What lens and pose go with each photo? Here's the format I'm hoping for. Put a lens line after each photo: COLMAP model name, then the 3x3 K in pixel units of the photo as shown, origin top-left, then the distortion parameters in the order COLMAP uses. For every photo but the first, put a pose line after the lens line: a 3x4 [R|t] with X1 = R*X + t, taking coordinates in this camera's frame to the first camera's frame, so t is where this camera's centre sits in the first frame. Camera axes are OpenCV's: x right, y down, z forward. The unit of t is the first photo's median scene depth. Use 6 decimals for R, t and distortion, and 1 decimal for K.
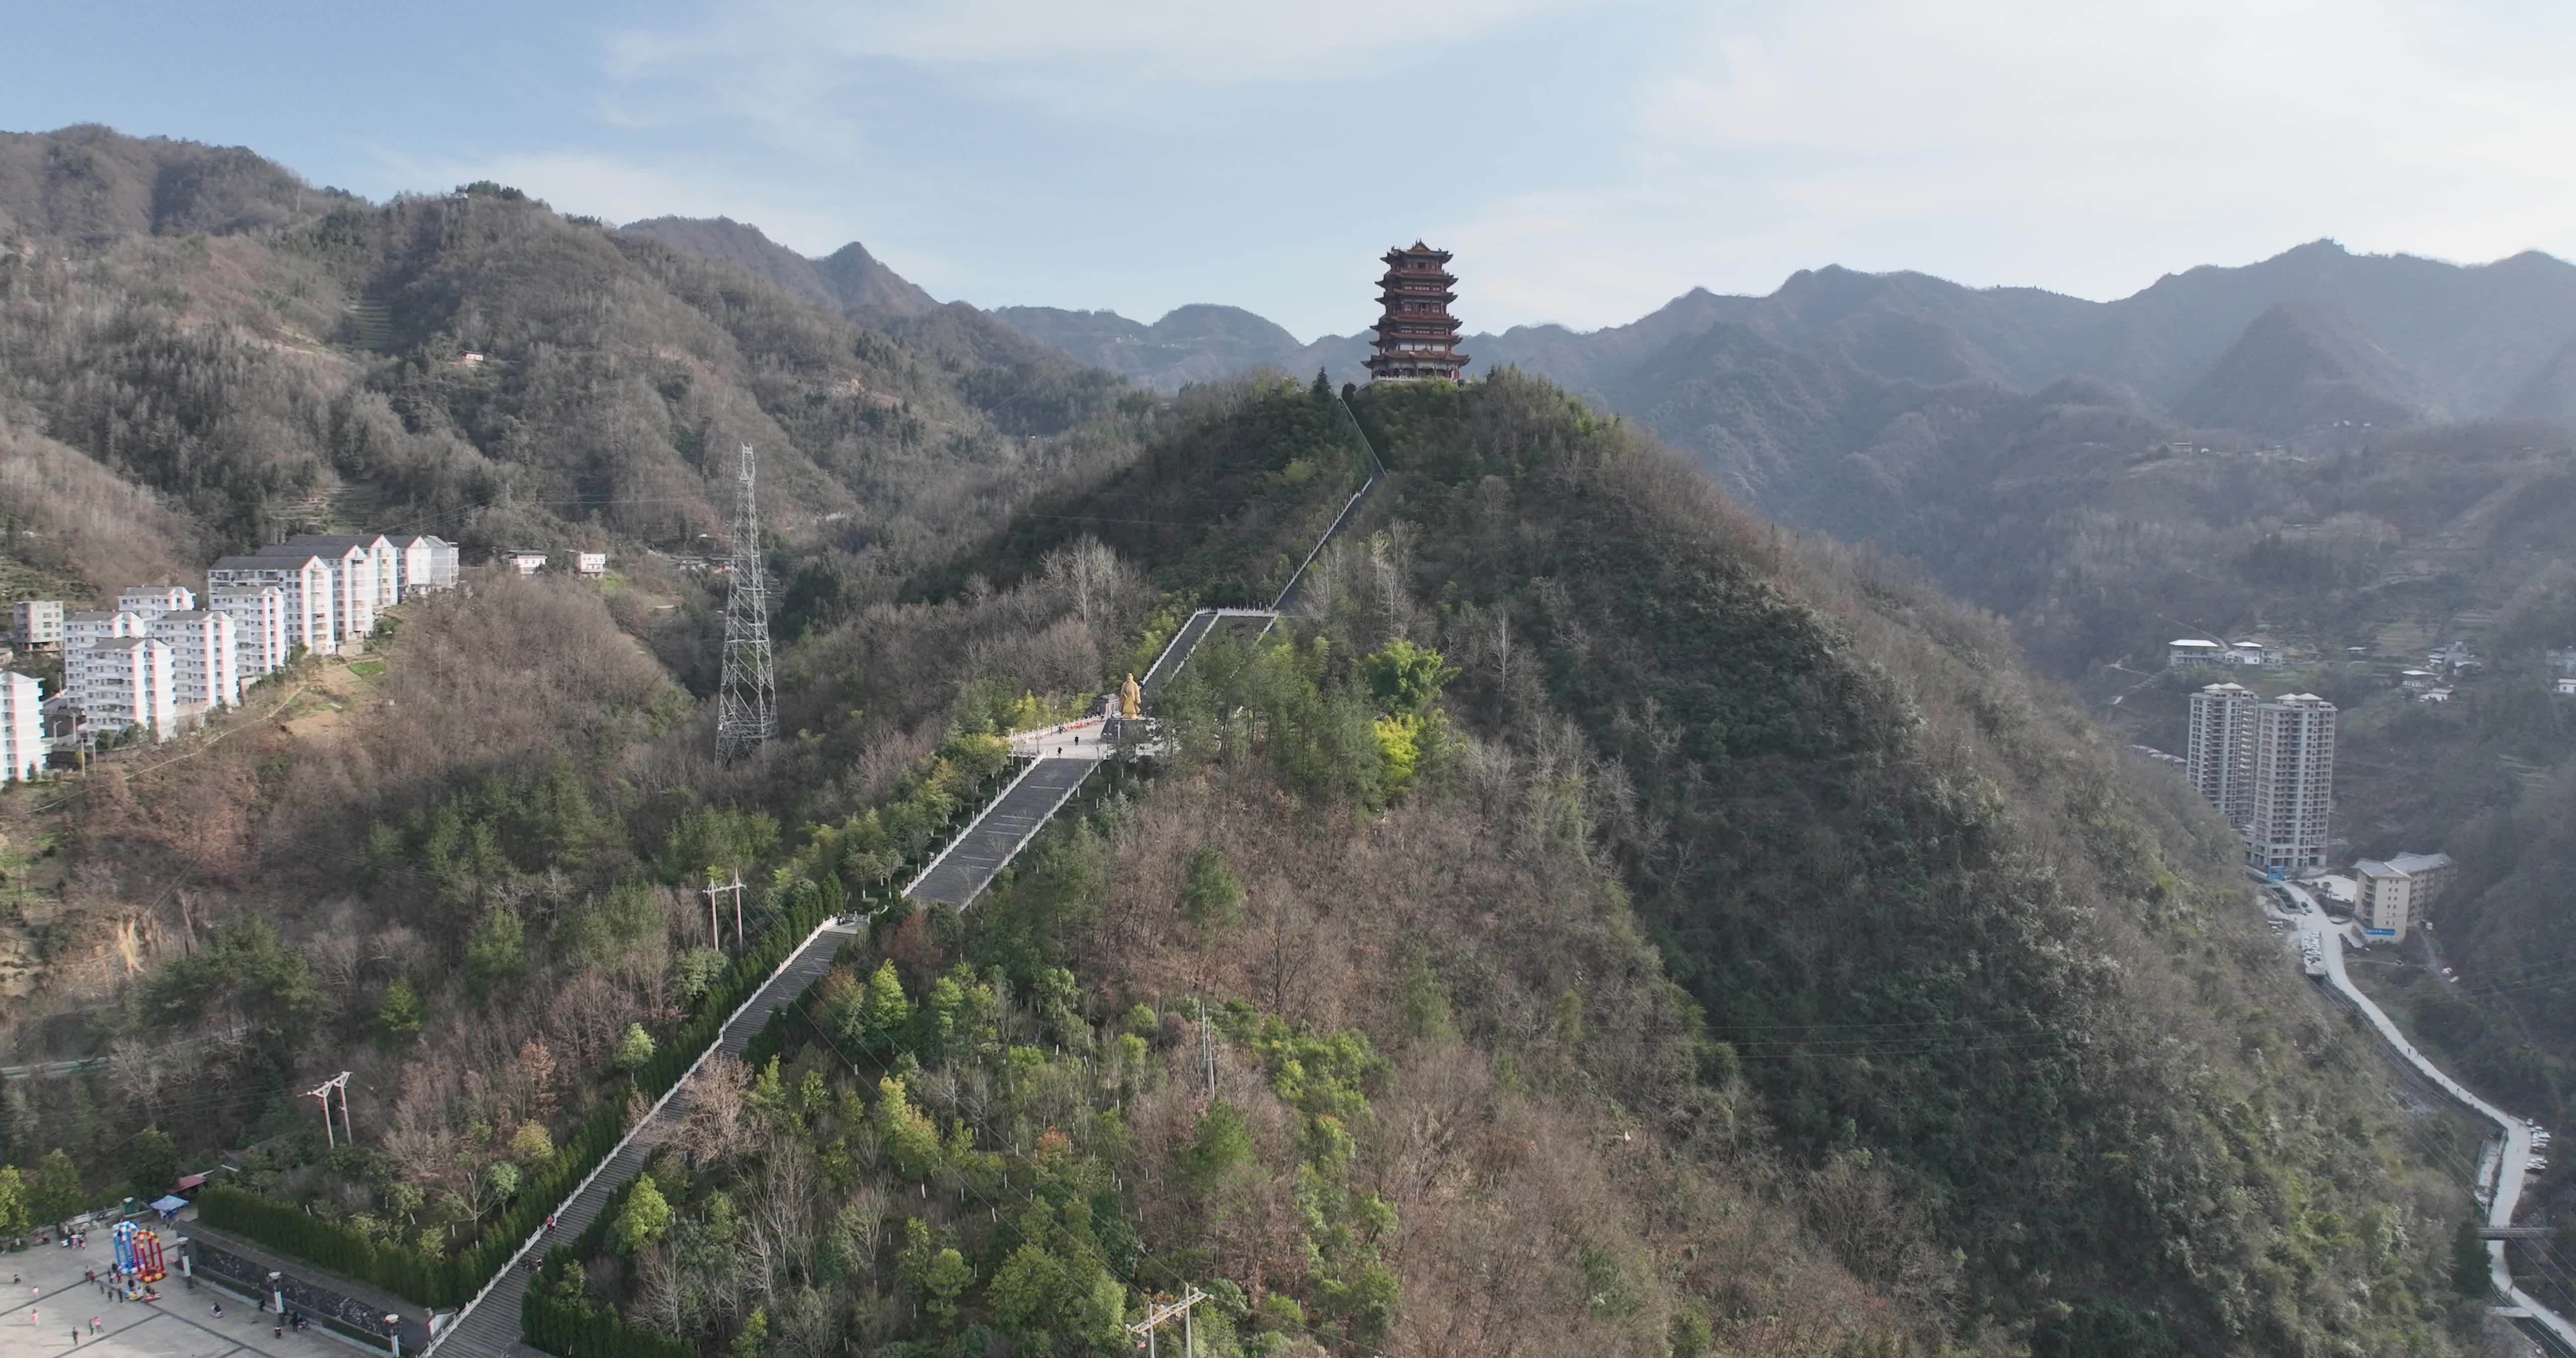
lens RADIAL K [[1597.5, 0, 1285.8], [0, 1597.5, 670.4], [0, 0, 1]] dist [-0.185666, 0.032002]
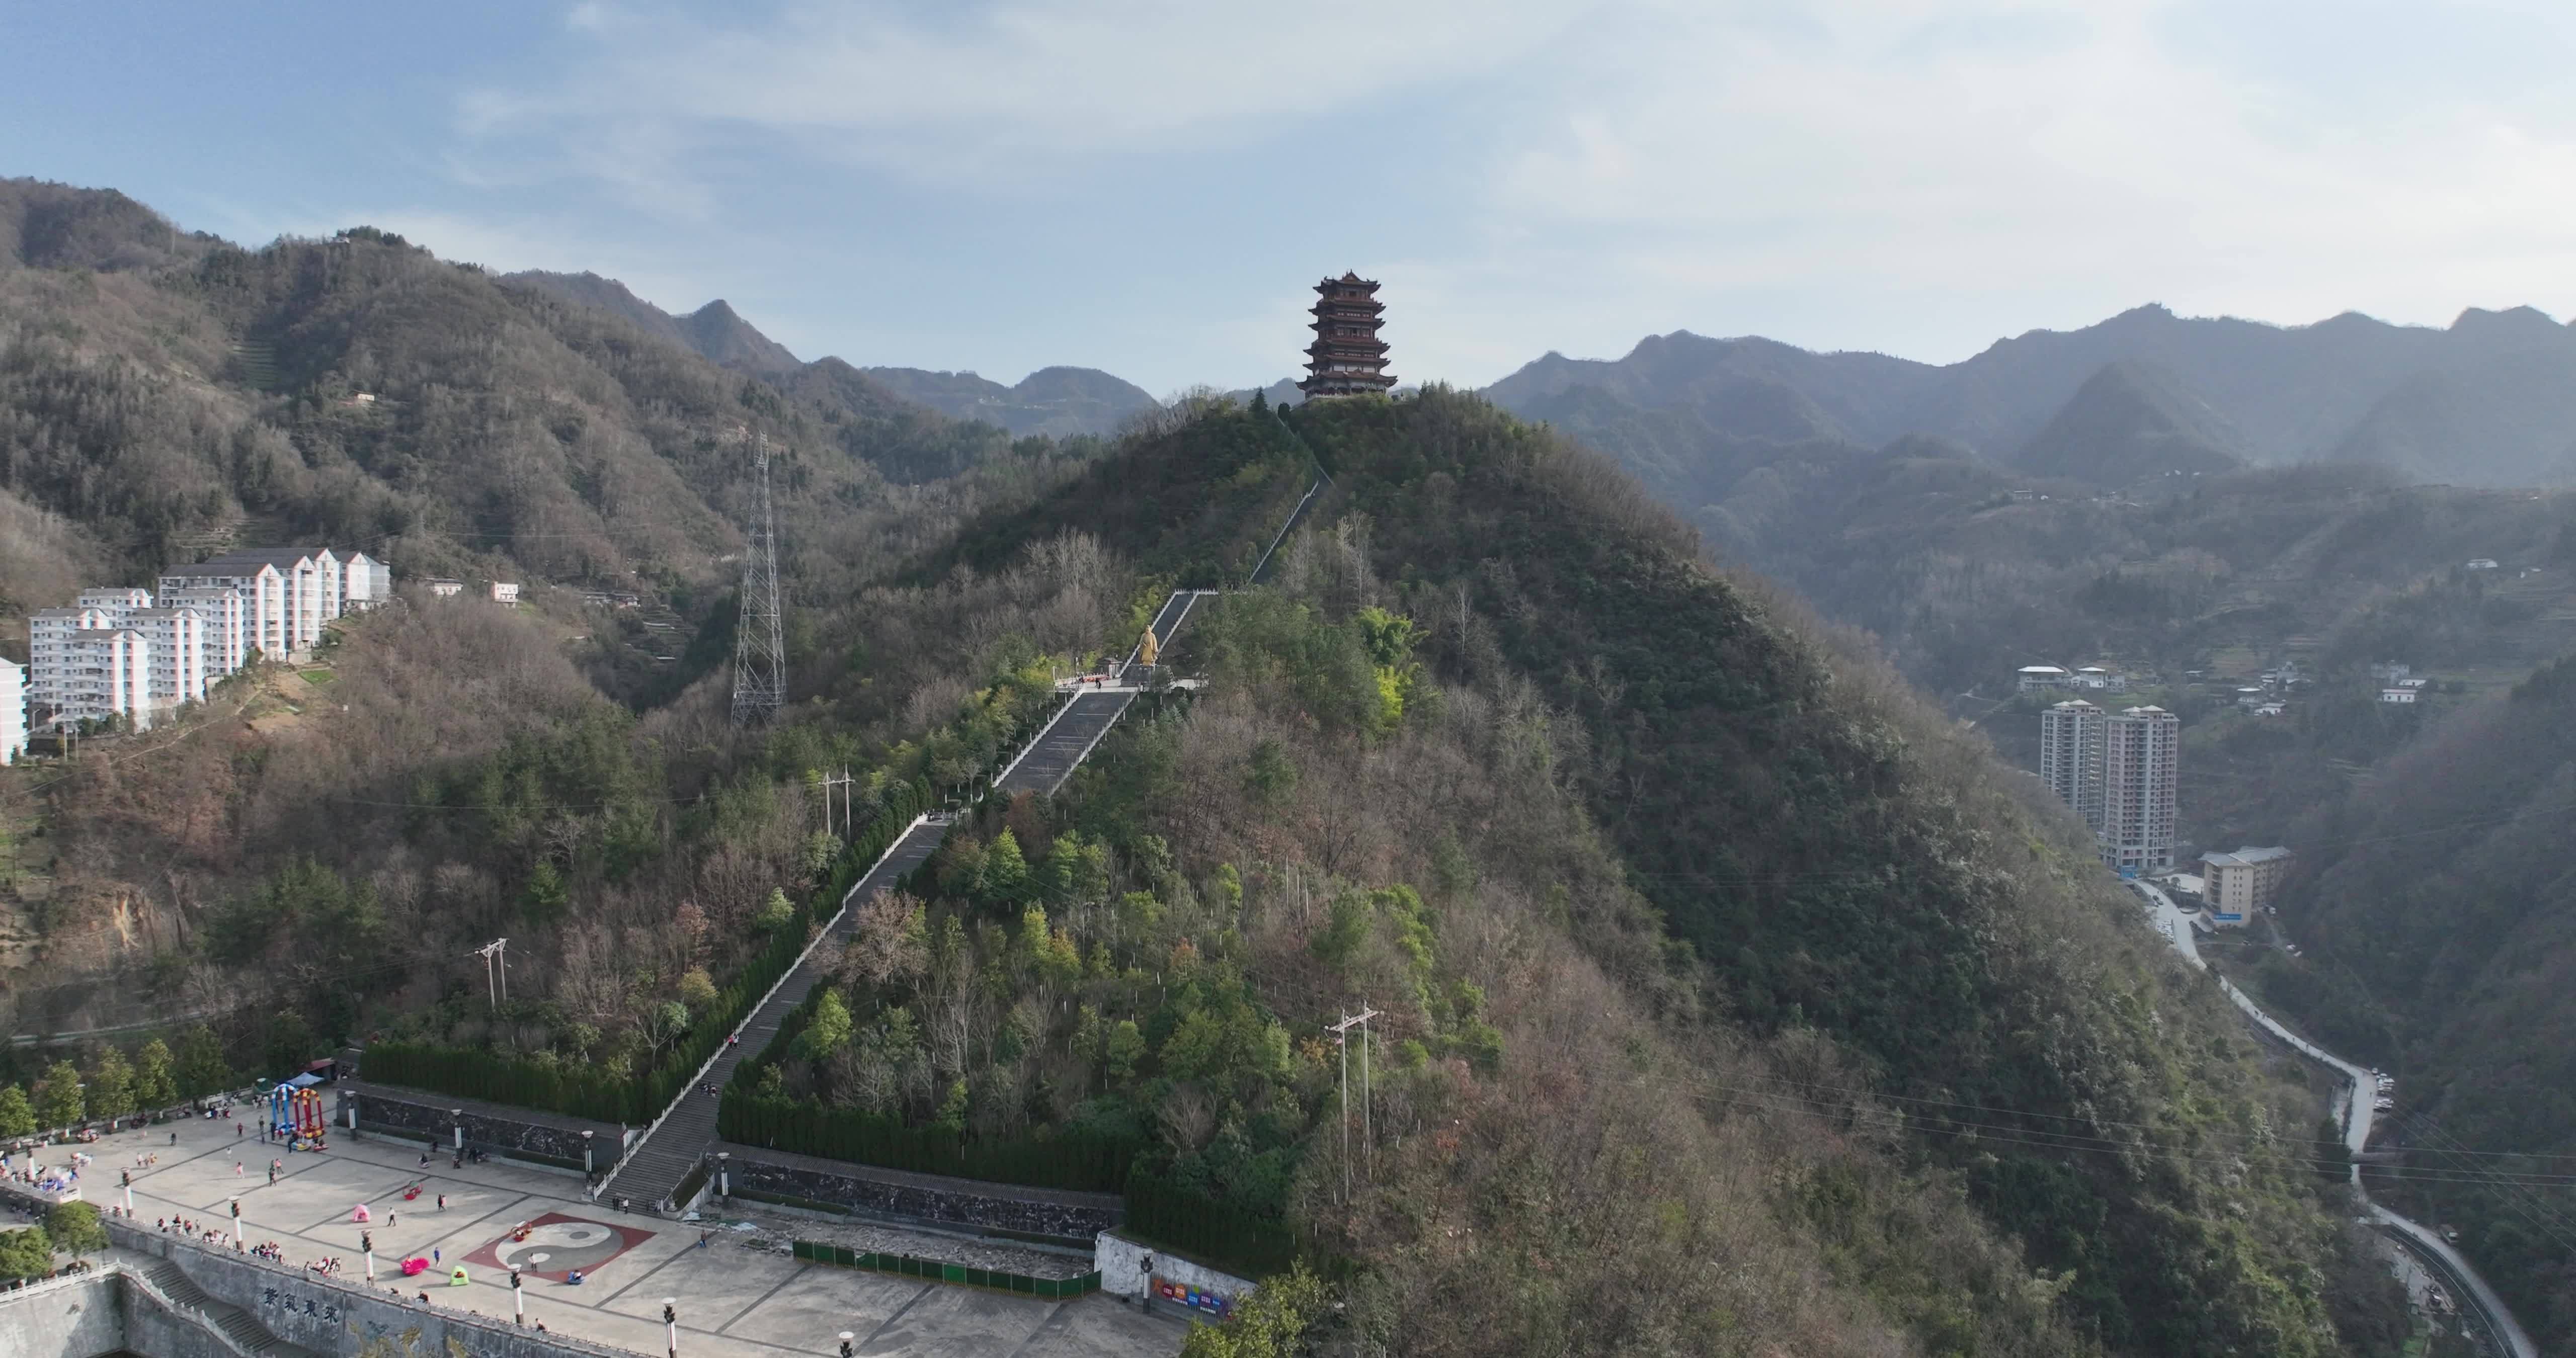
lens RADIAL K [[1597.5, 0, 1285.8], [0, 1597.5, 670.4], [0, 0, 1]] dist [-0.185666, 0.032002]
pose [[0.995579, -0.004130, 0.093839, -0.061322], [0.008123, 0.999076, -0.042203, 0.046601], [-0.093578, 0.042778, 0.994692, -0.065475]]
